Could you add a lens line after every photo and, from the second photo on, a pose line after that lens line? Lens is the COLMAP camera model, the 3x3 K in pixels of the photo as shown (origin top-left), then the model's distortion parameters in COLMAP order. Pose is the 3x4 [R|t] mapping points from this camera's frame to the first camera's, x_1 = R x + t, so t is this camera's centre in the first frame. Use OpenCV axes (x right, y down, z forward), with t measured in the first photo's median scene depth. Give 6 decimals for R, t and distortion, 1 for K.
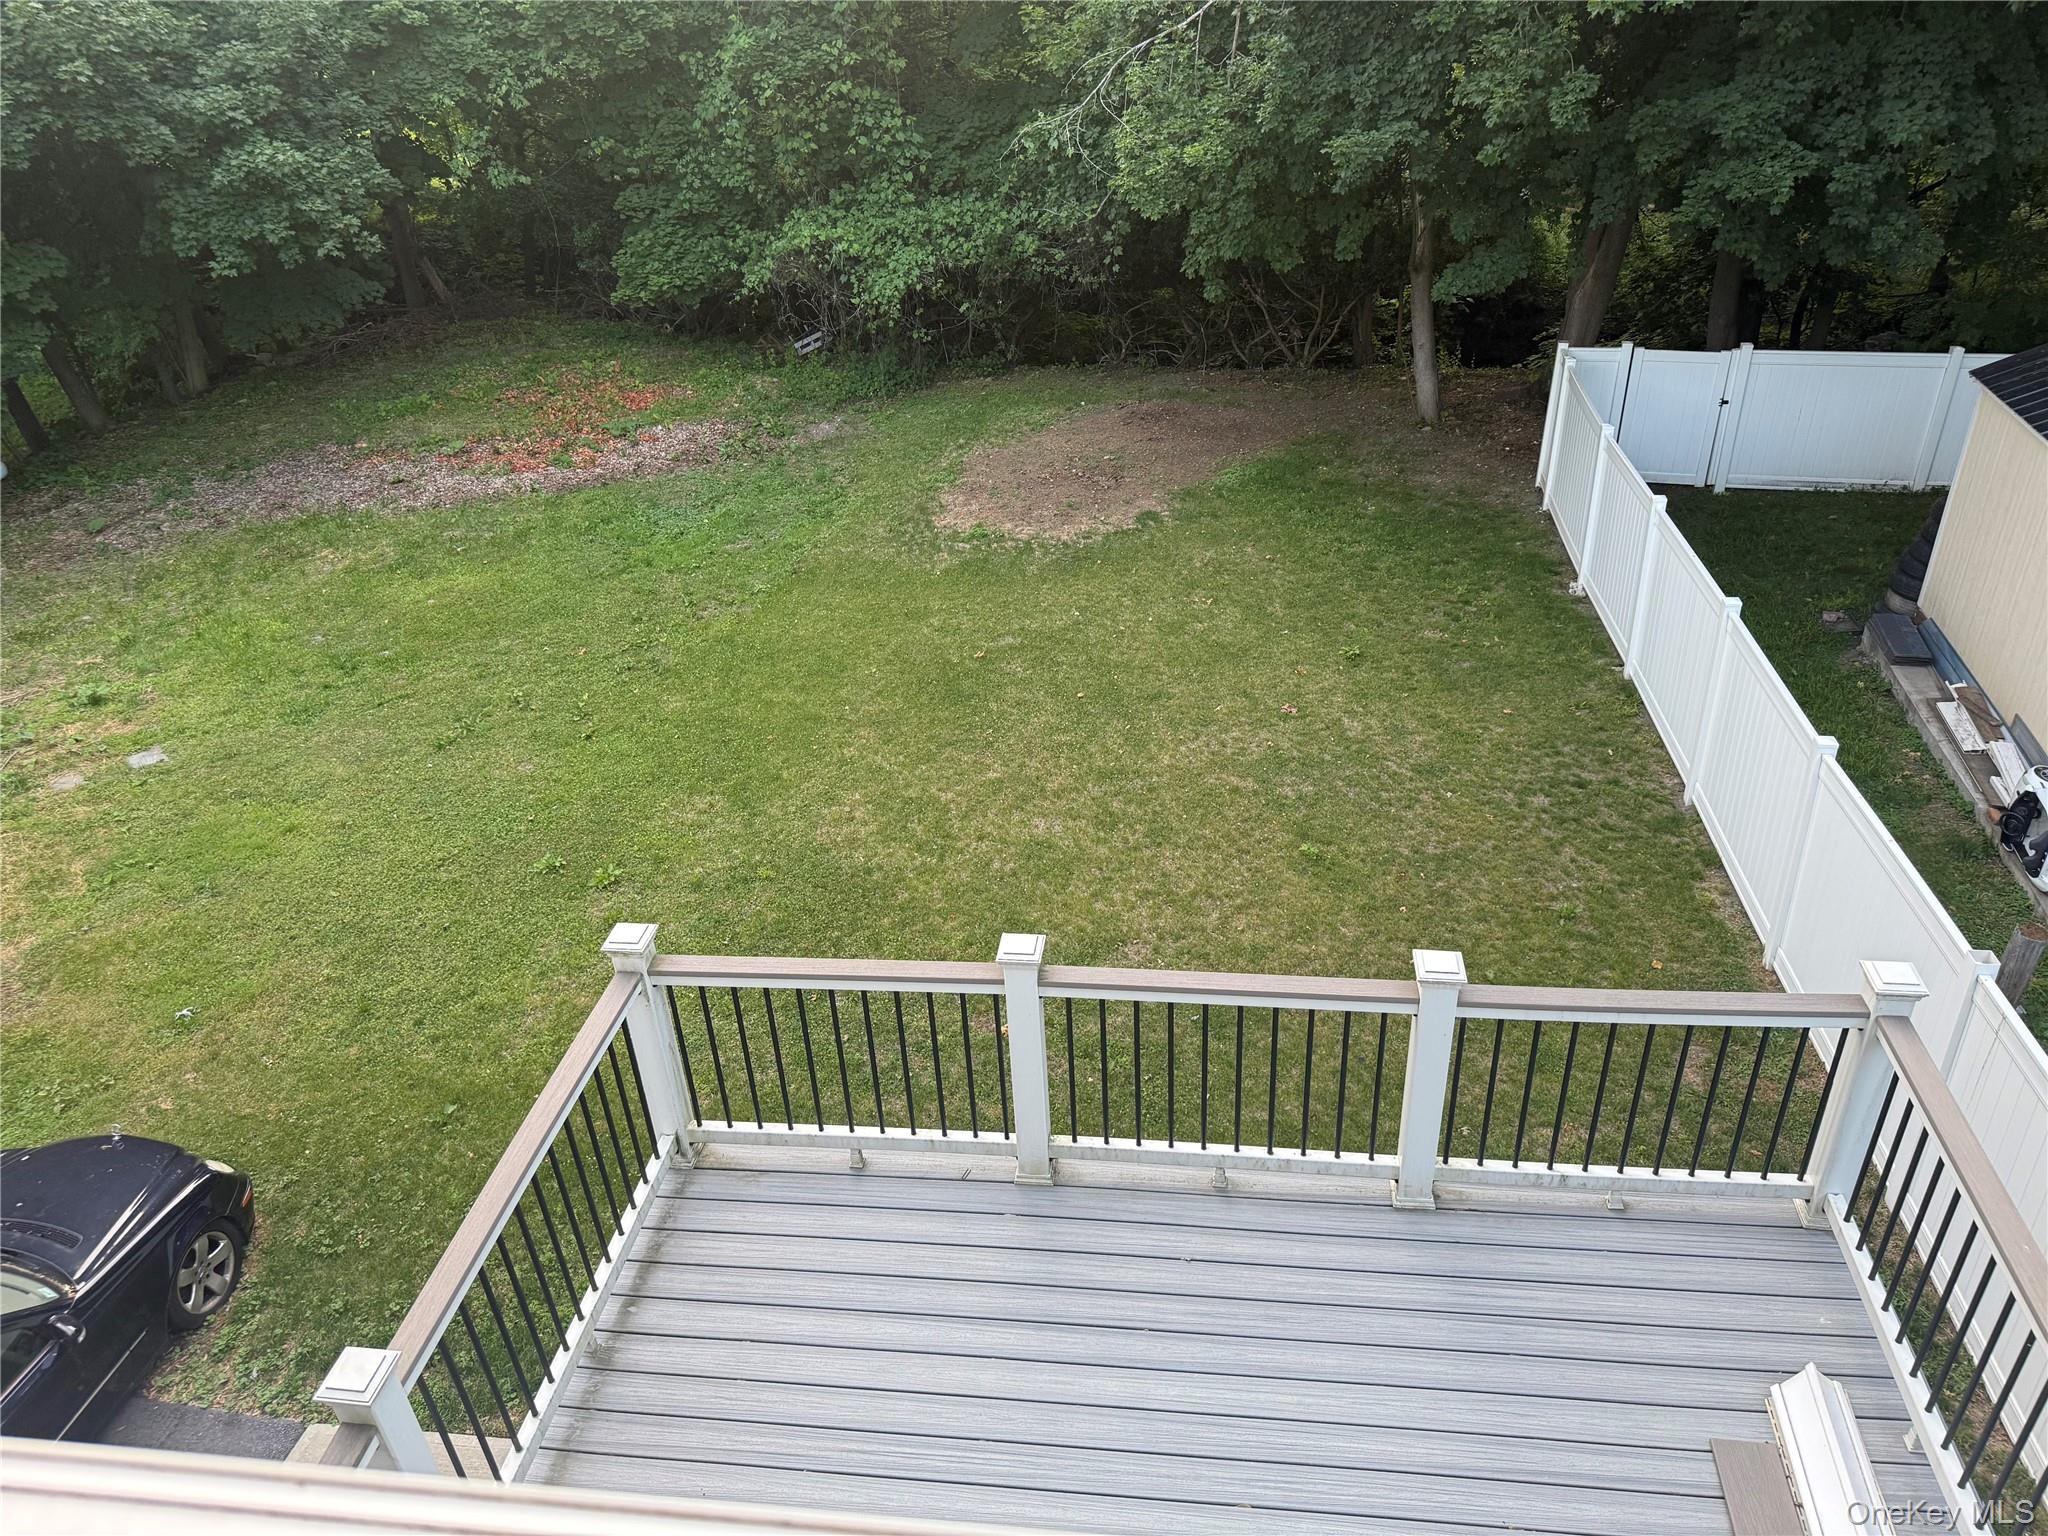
lens RADIAL K [[1439.4, 0, 1024.0], [0, 1439.4, 768.0], [0, 0, 1]] dist [-0.004115, -0.000001]
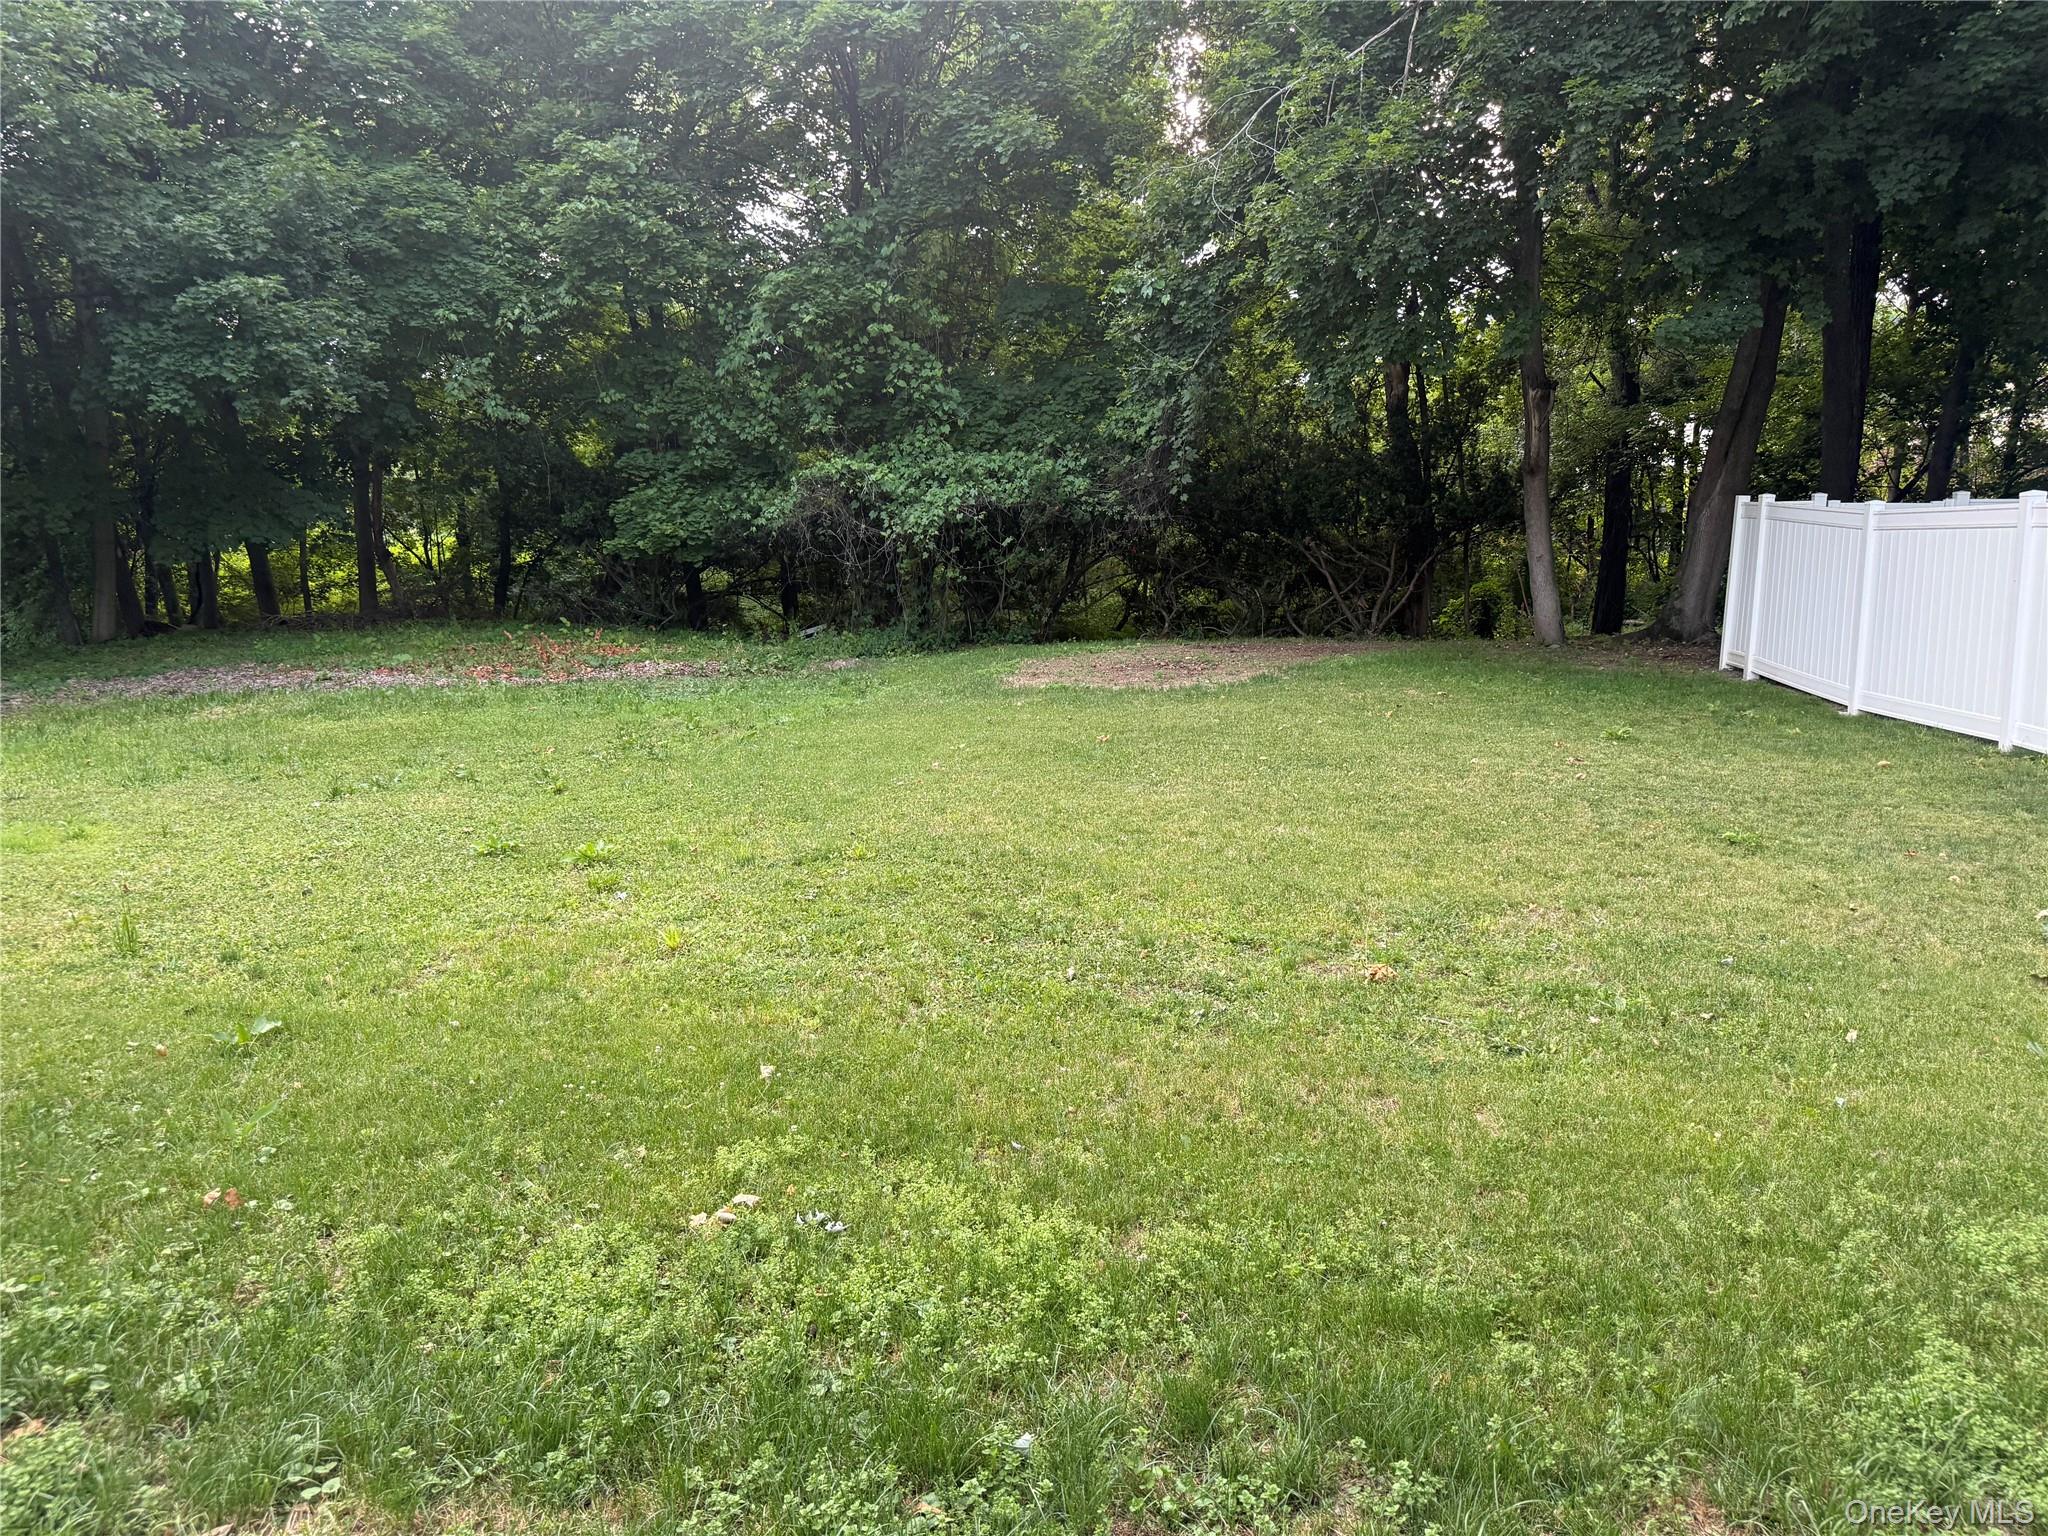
lens RADIAL K [[1456.0, 0, 1024.0], [0, 1456.0, 768.0], [0, 0, 1]] dist [0.079483, -0.088199]
pose [[0.998263, 0.034304, 0.047893, -0.069331], [-0.015741, 0.938732, -0.344287, 0.127152], [-0.056769, 0.342936, 0.937642, 0.185611]]
